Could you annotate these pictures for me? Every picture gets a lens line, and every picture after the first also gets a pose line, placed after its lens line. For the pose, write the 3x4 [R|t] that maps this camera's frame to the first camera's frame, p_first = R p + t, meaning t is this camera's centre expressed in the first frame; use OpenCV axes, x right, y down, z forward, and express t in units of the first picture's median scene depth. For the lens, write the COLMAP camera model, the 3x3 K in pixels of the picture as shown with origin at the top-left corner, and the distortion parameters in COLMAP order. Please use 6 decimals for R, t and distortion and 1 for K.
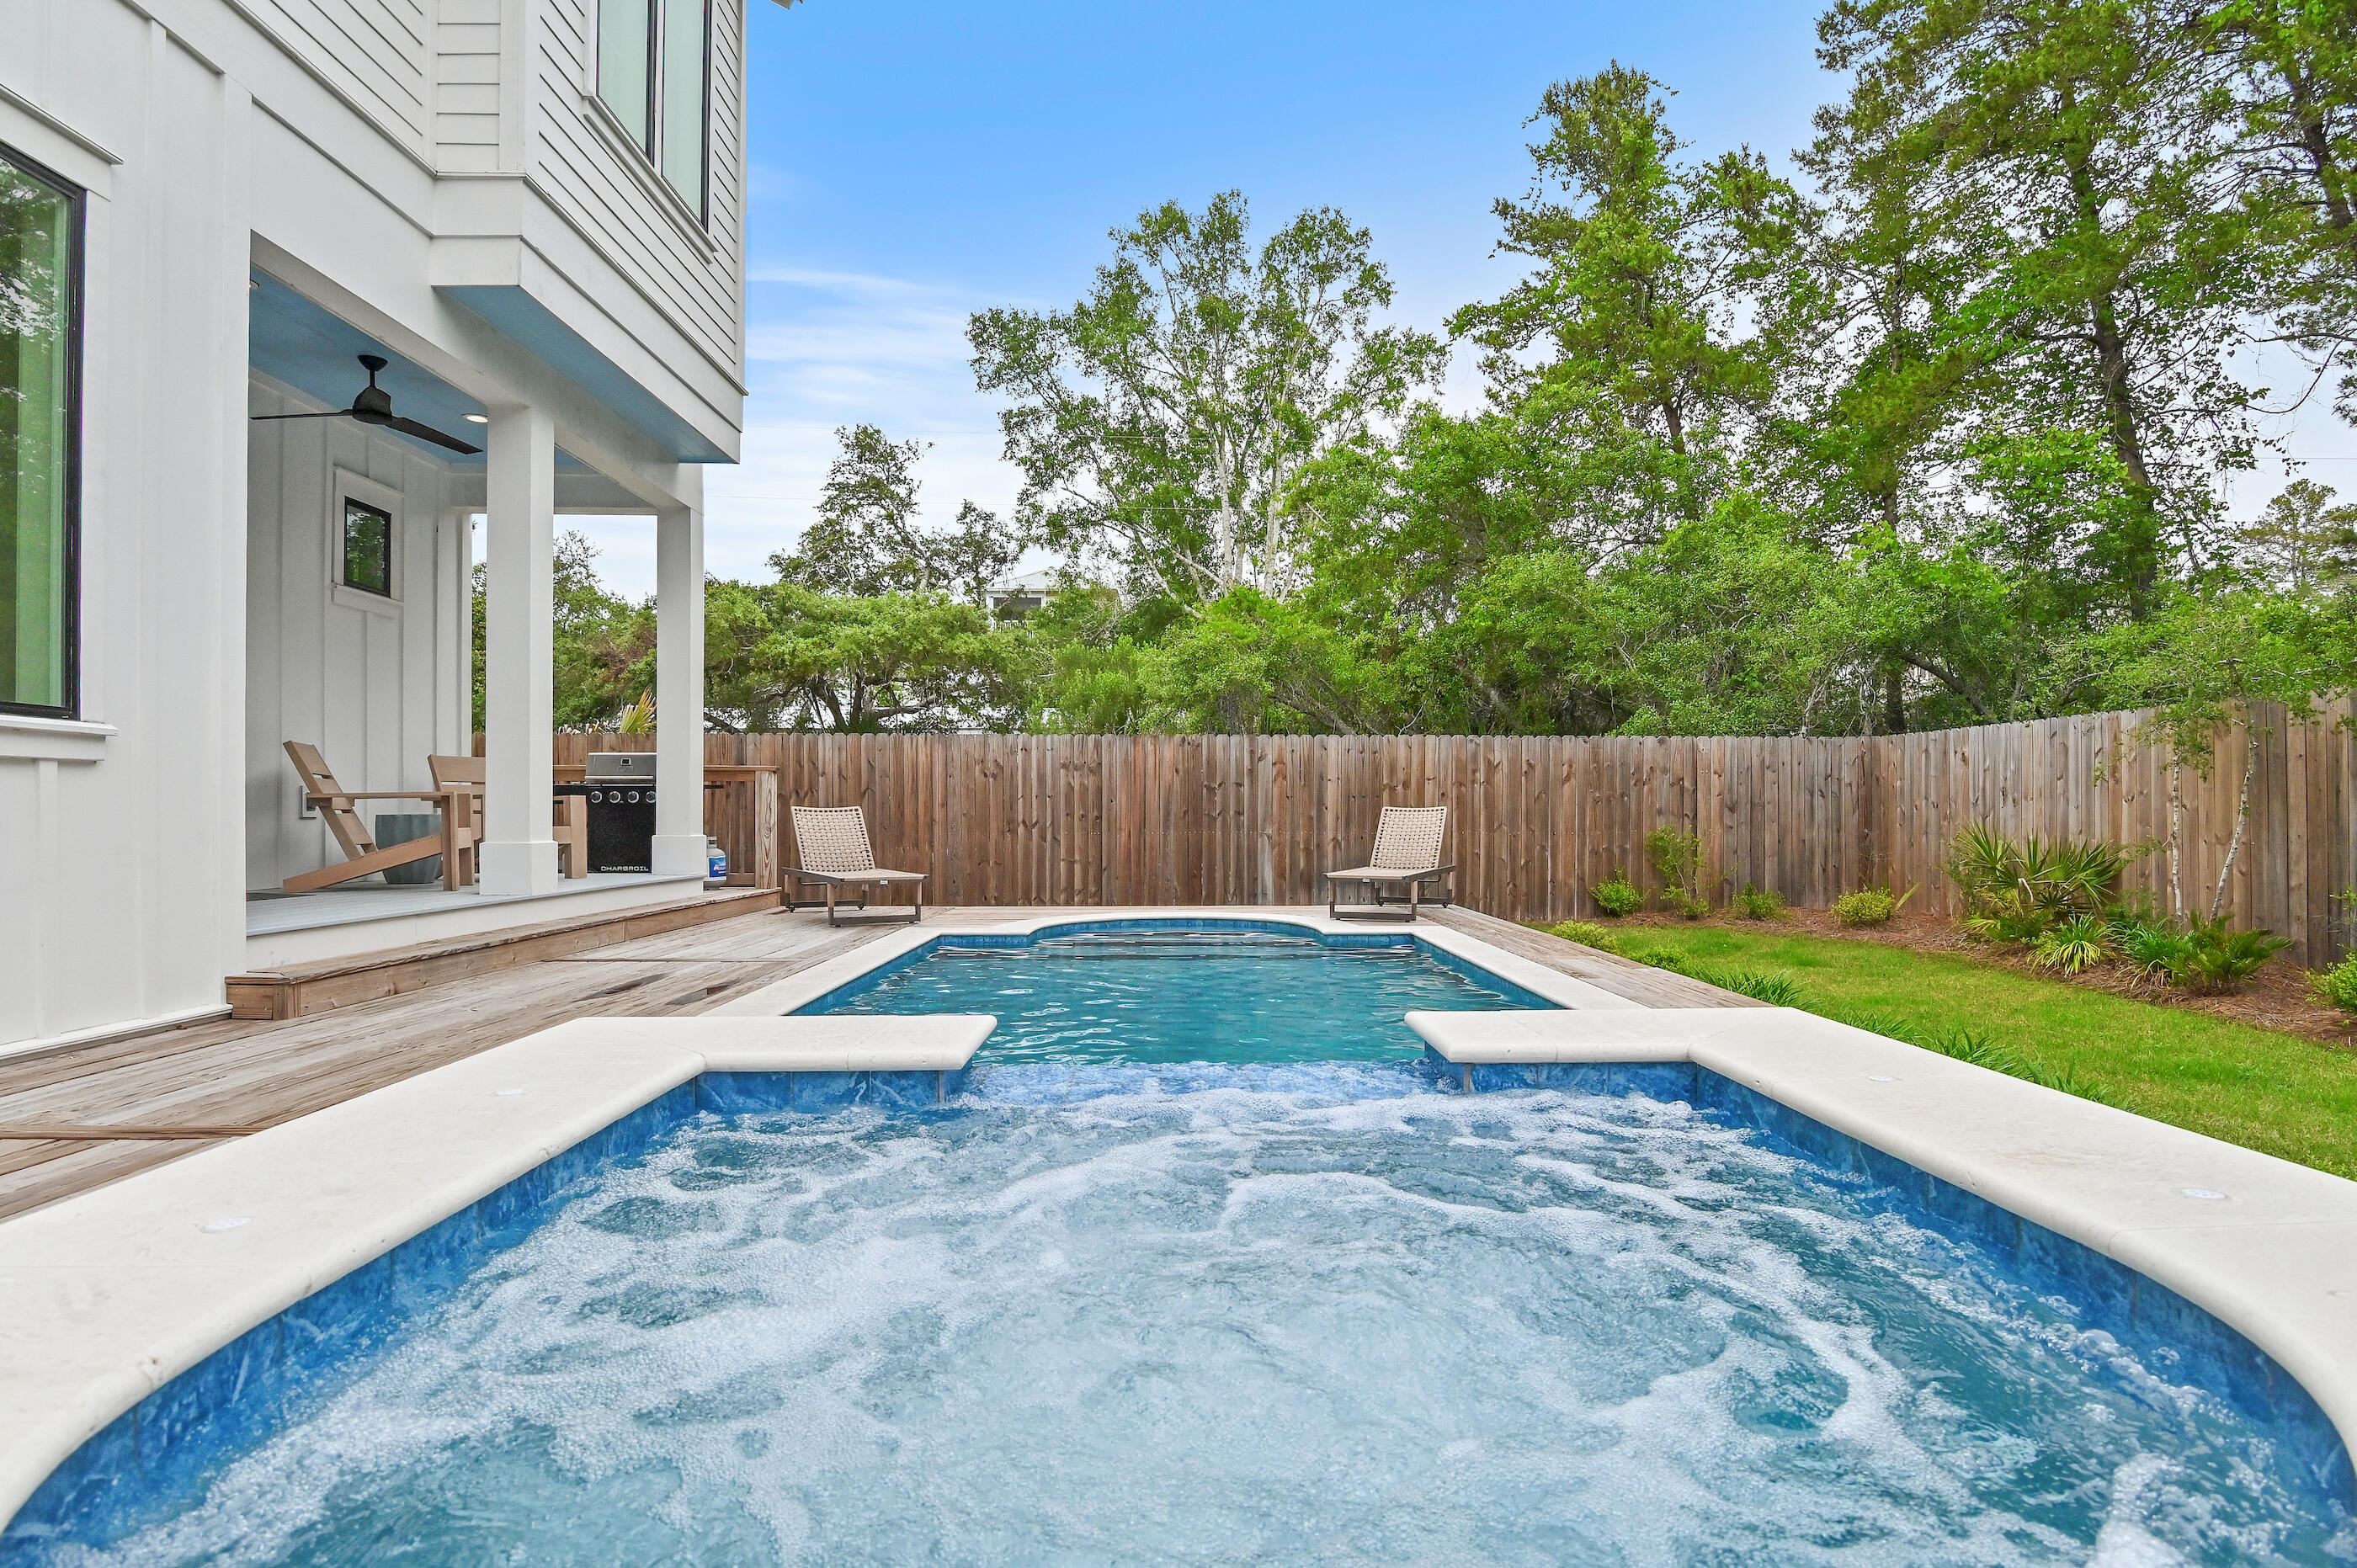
lens RADIAL K [[1238.1, 0, 1220.5], [0, 1238.1, 811.2], [0, 0, 1]] dist [-0.012892, -0.000605]
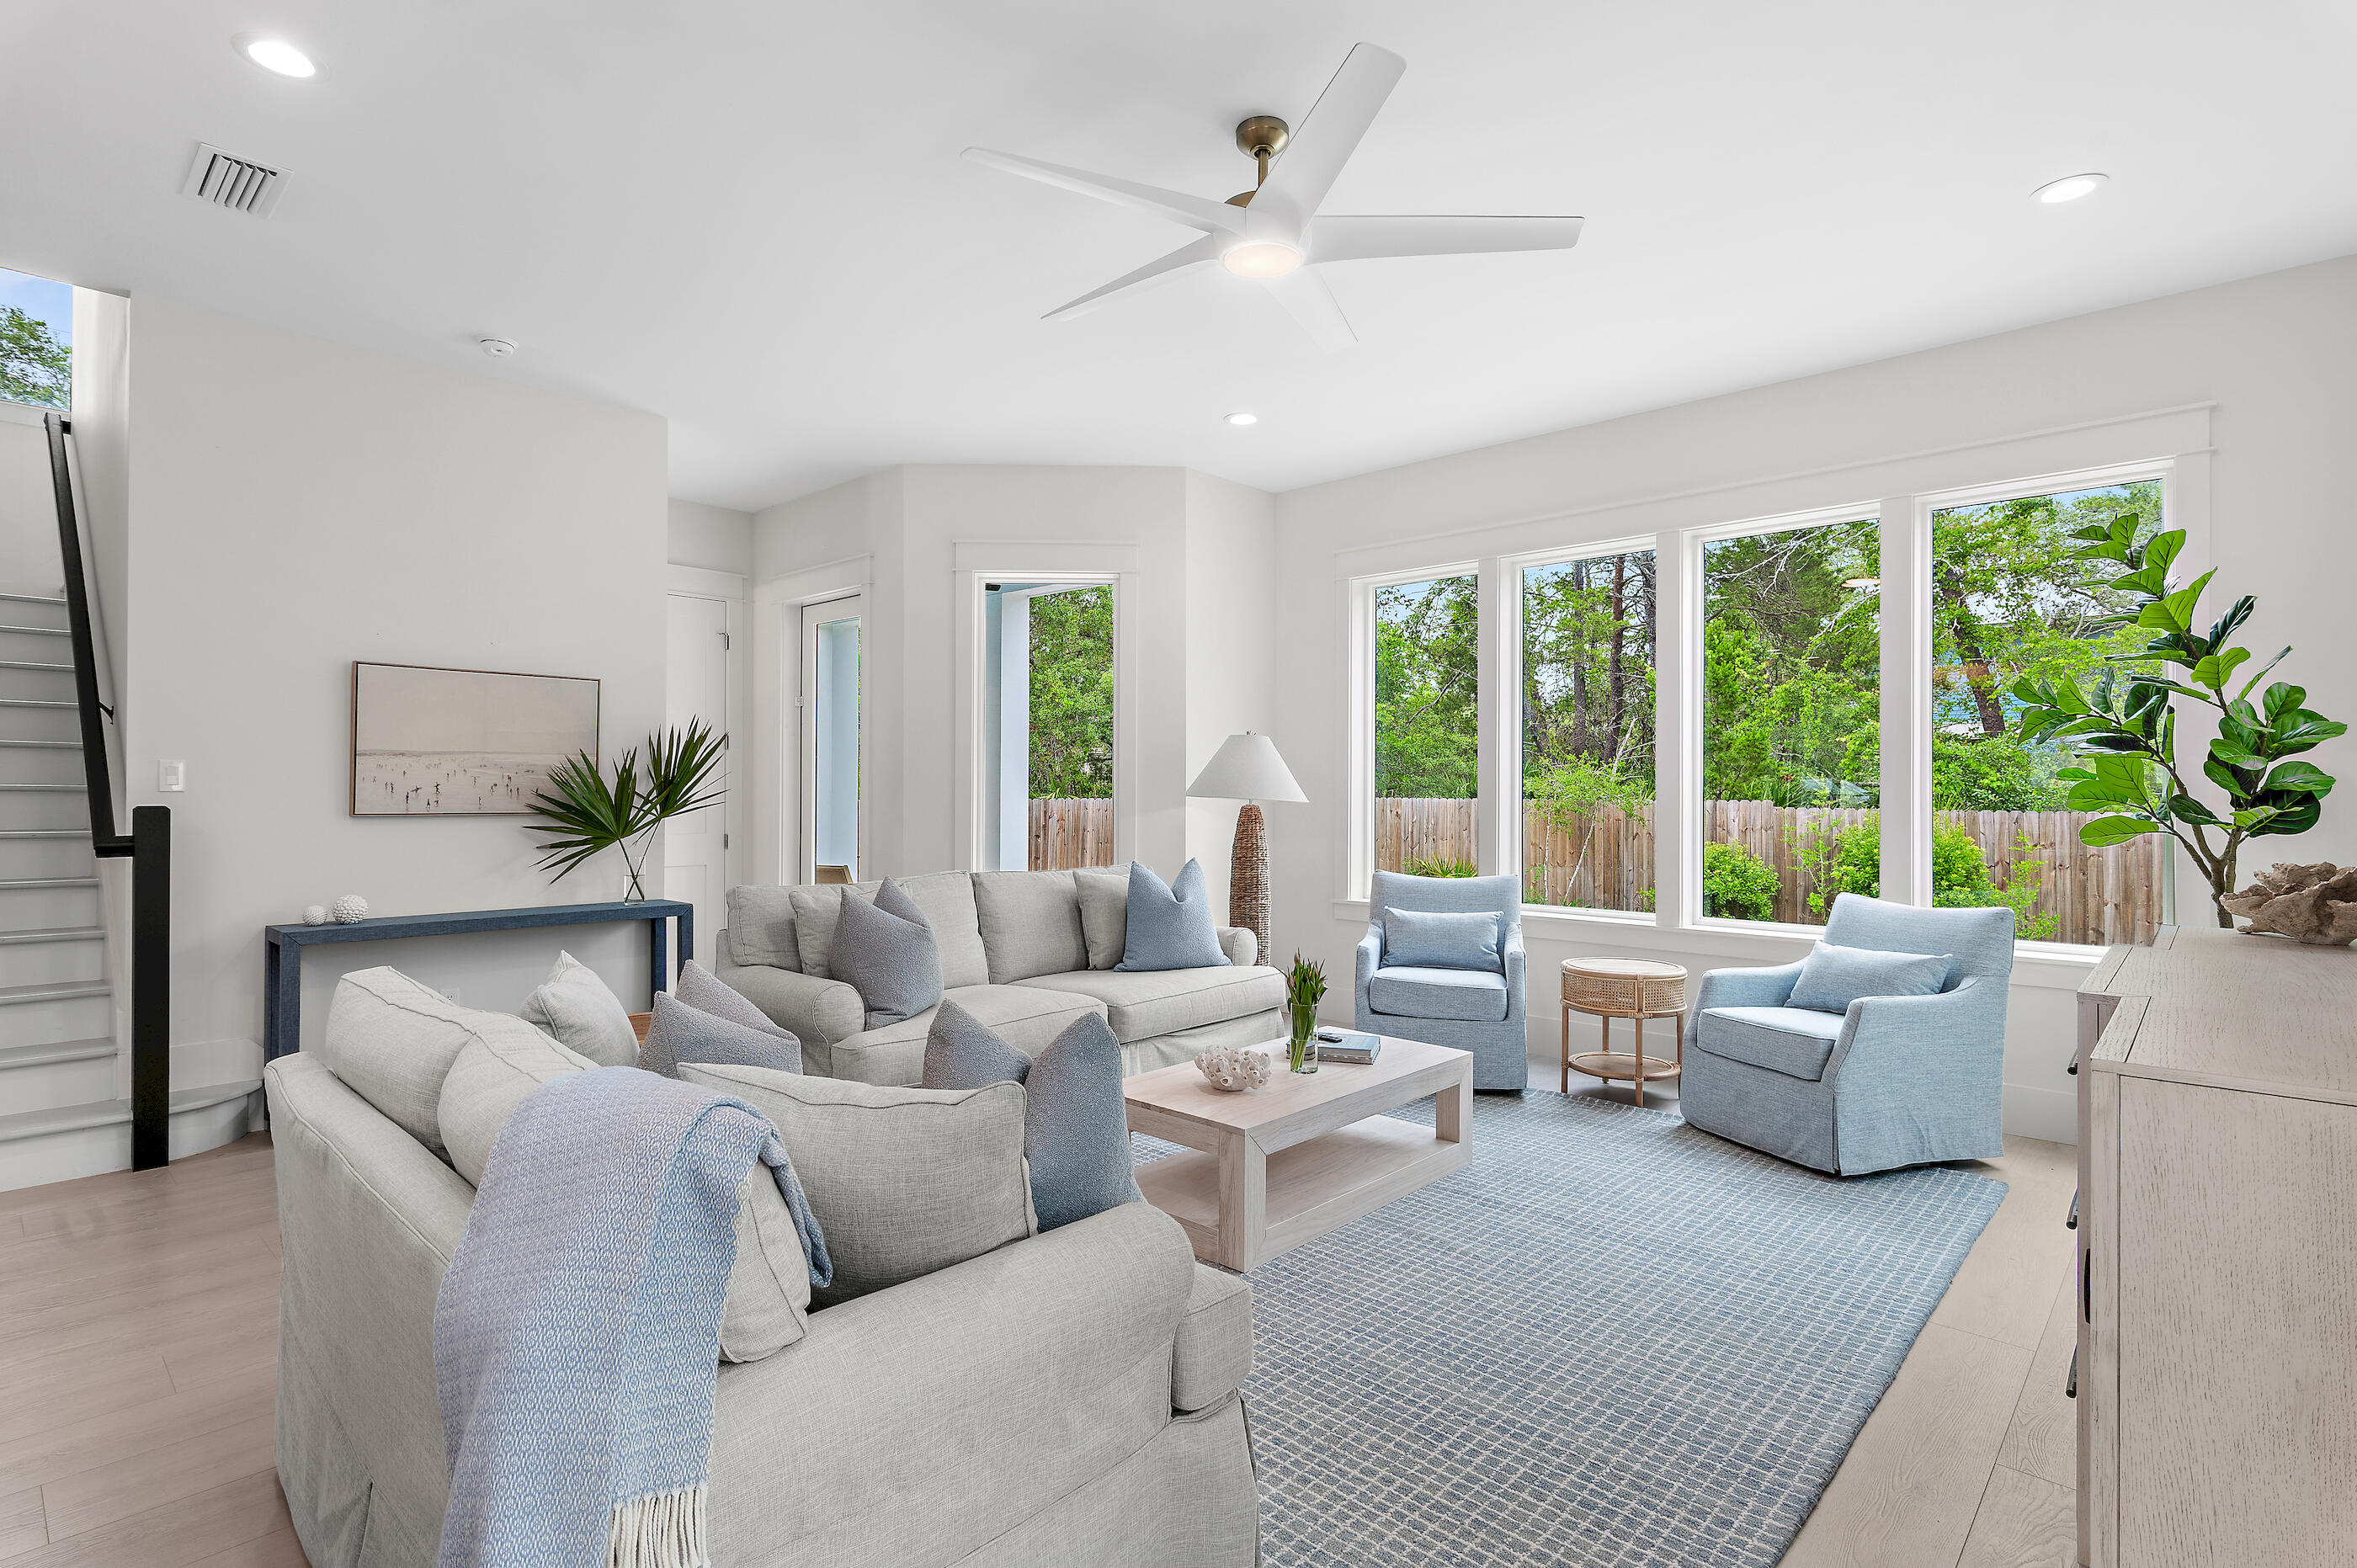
lens RADIAL K [[1142.3, 0, 1178.5], [0, 1142.3, 784.0], [0, 0, 1]] dist [0.000336, 0.000149]
pose [[0.721076, 0.007908, 0.692811, -0.447409], [-0.005447, 0.999969, -0.005744, -0.043385], [-0.692835, 0.000368, 0.721096, 0.007145]]
